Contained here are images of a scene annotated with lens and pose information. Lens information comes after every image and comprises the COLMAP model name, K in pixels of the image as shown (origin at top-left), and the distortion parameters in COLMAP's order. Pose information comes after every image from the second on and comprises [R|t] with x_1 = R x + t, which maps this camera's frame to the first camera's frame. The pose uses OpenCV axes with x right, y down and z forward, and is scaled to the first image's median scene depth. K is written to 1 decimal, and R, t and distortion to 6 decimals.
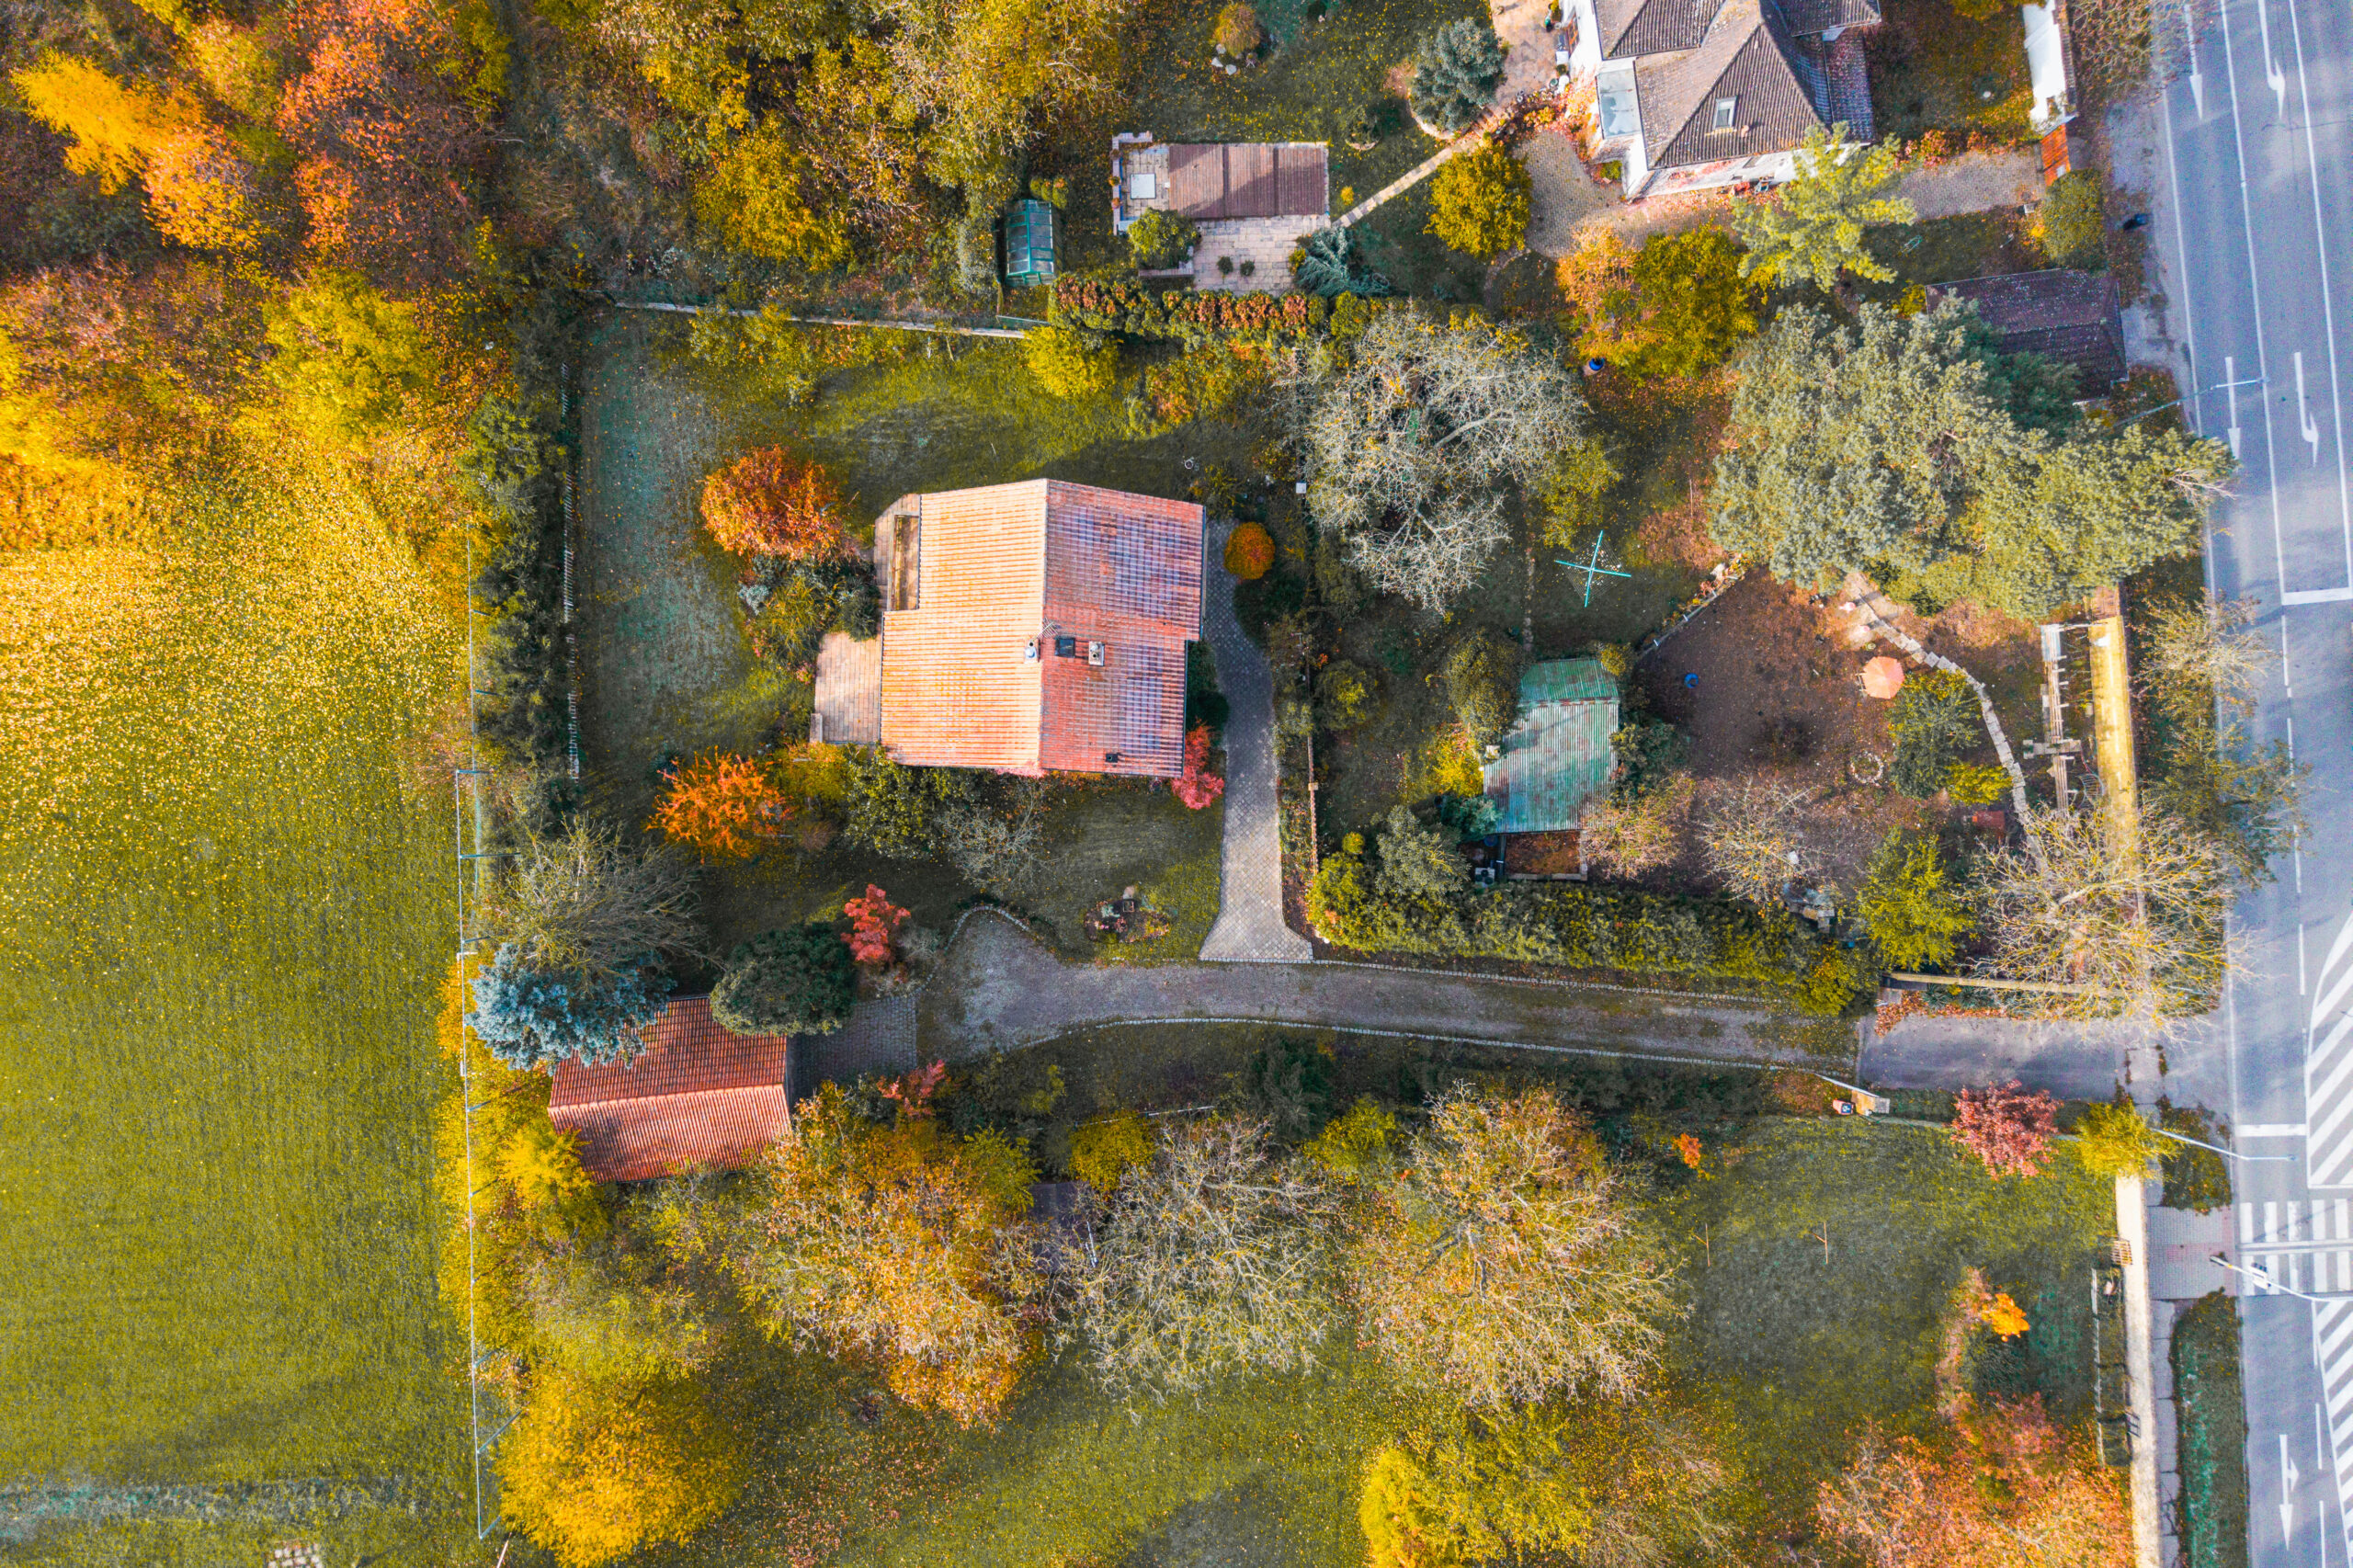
lens RADIAL K [[1547.8, 0, 1176.5], [0, 1547.8, 784.0], [0, 0, 1]] dist [0.035671, -0.038388]
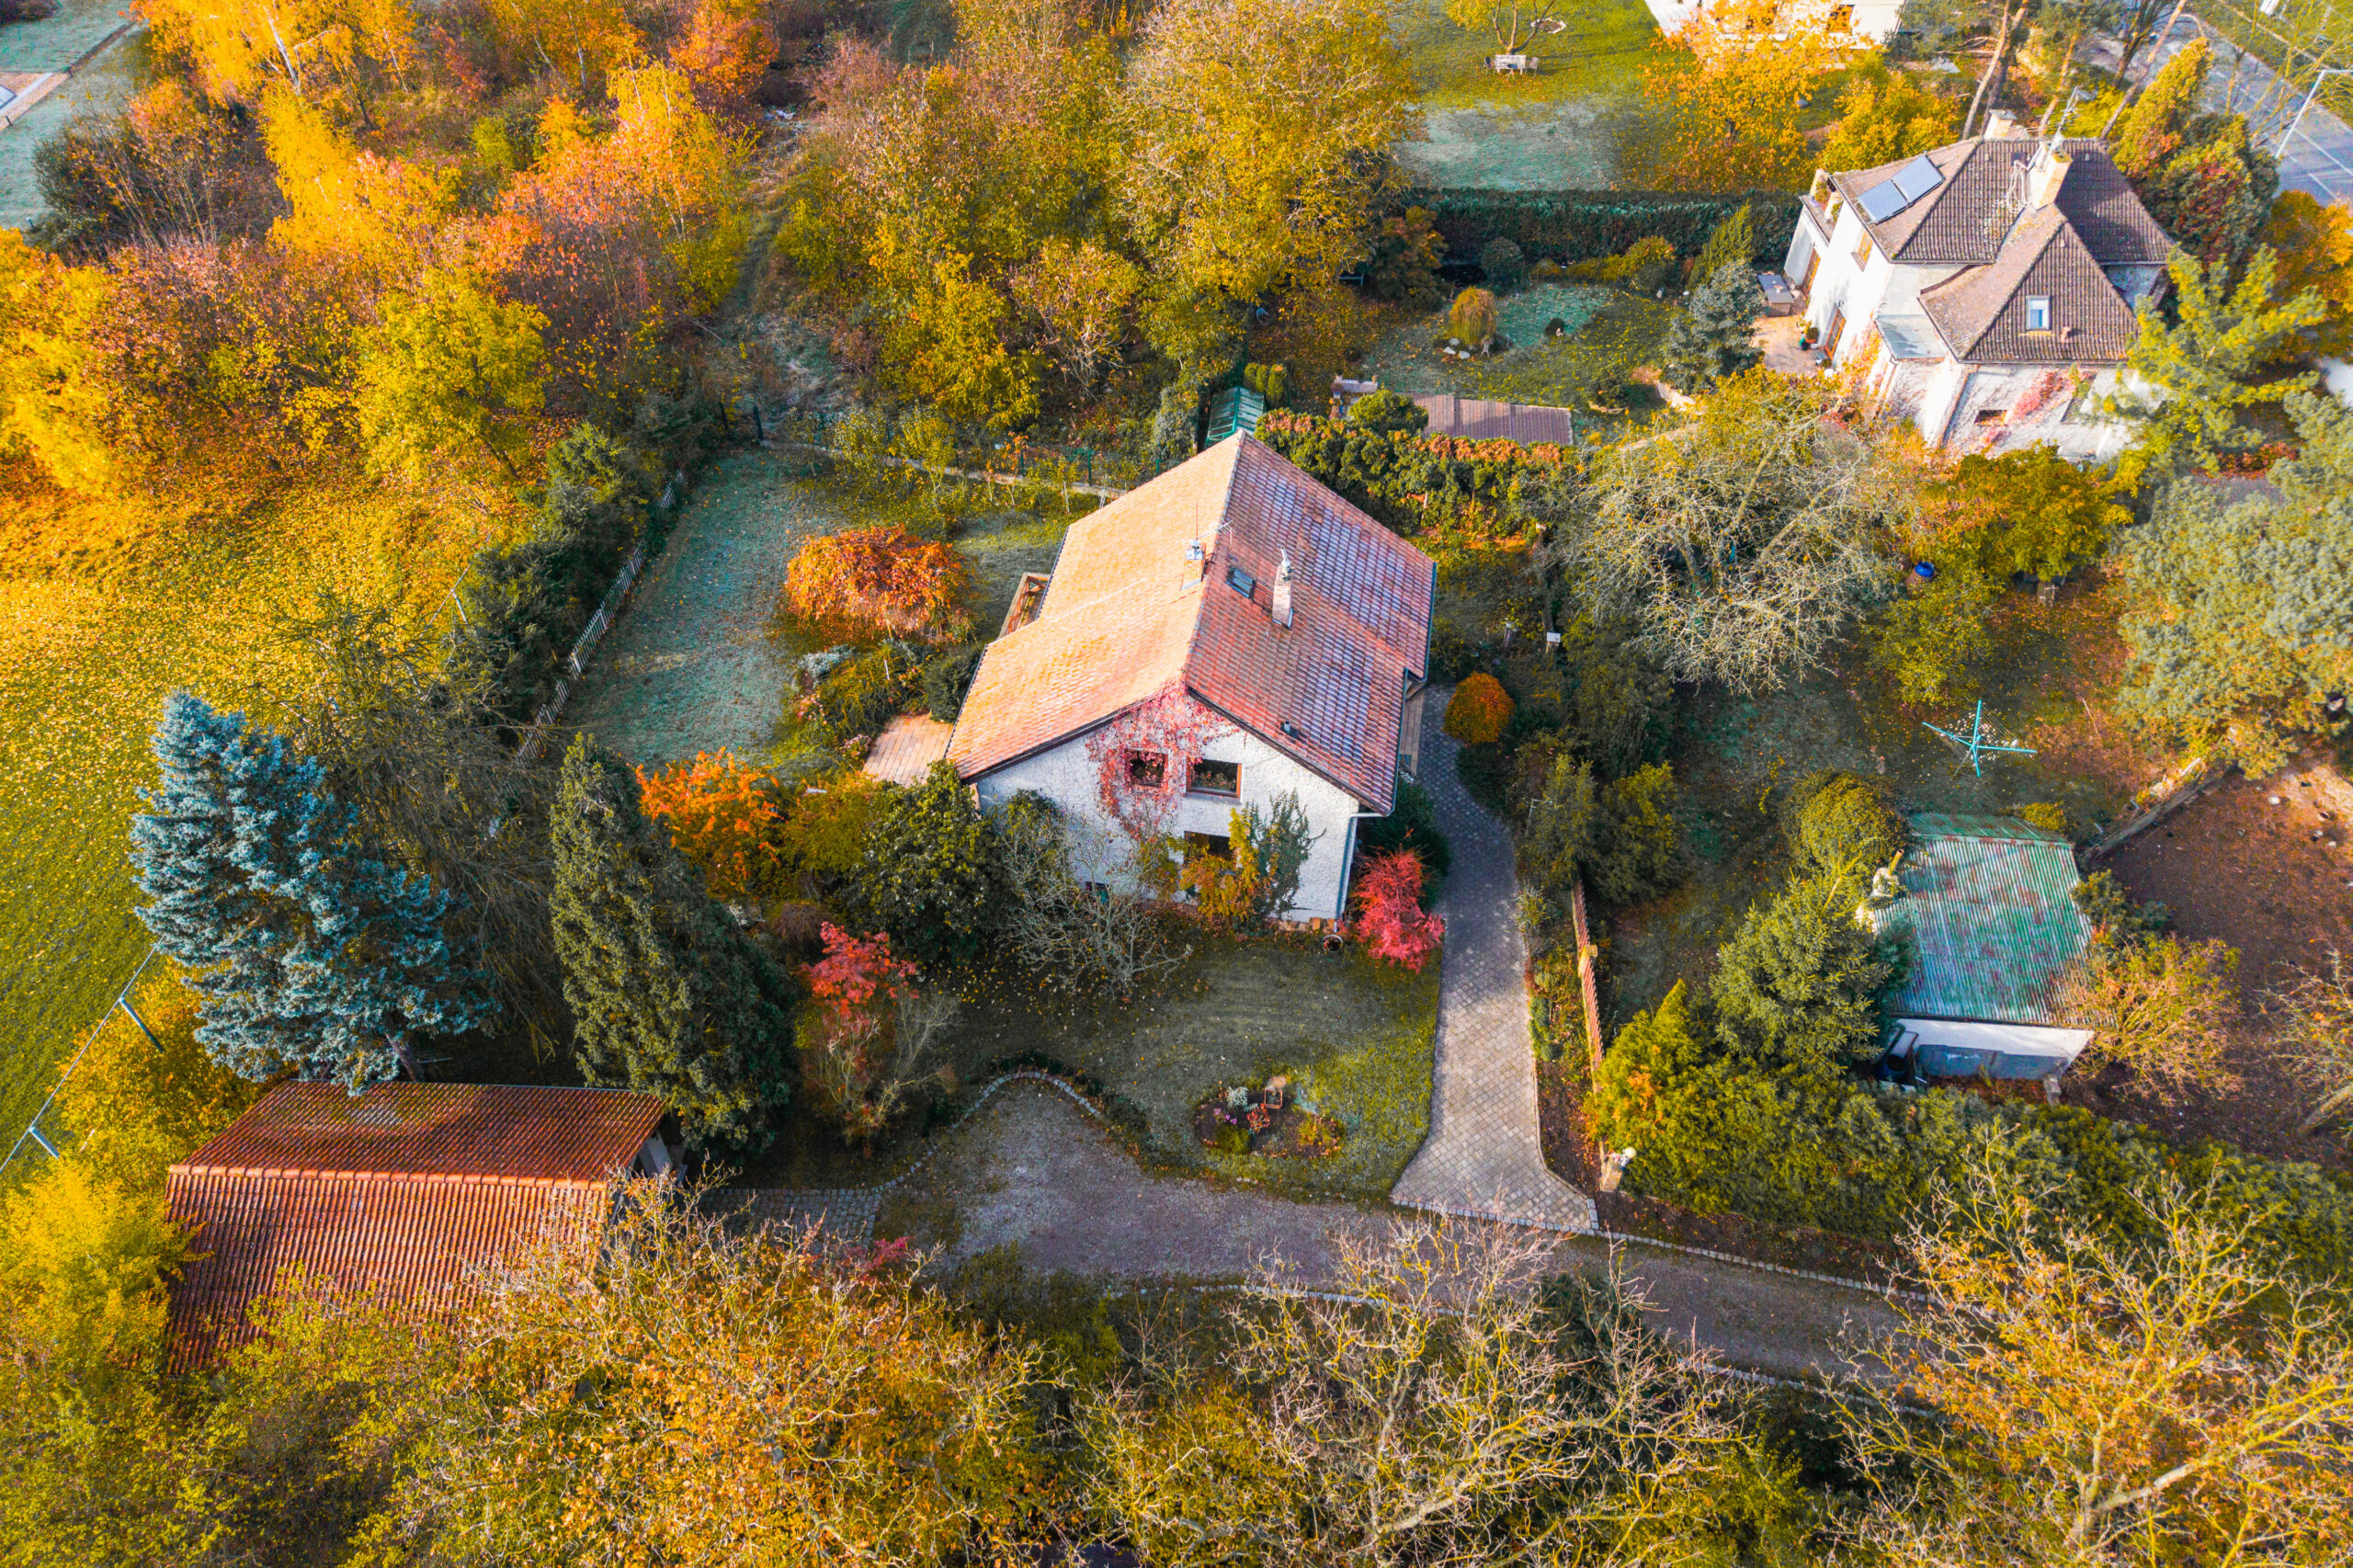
lens RADIAL K [[1547.8, 0, 1176.5], [0, 1547.8, 784.0], [0, 0, 1]] dist [0.035671, -0.038388]
pose [[0.990839, 0.092915, -0.098003, -0.021536], [-0.134890, 0.716038, -0.684904, 0.401680], [0.006536, 0.691850, 0.722012, 0.493679]]
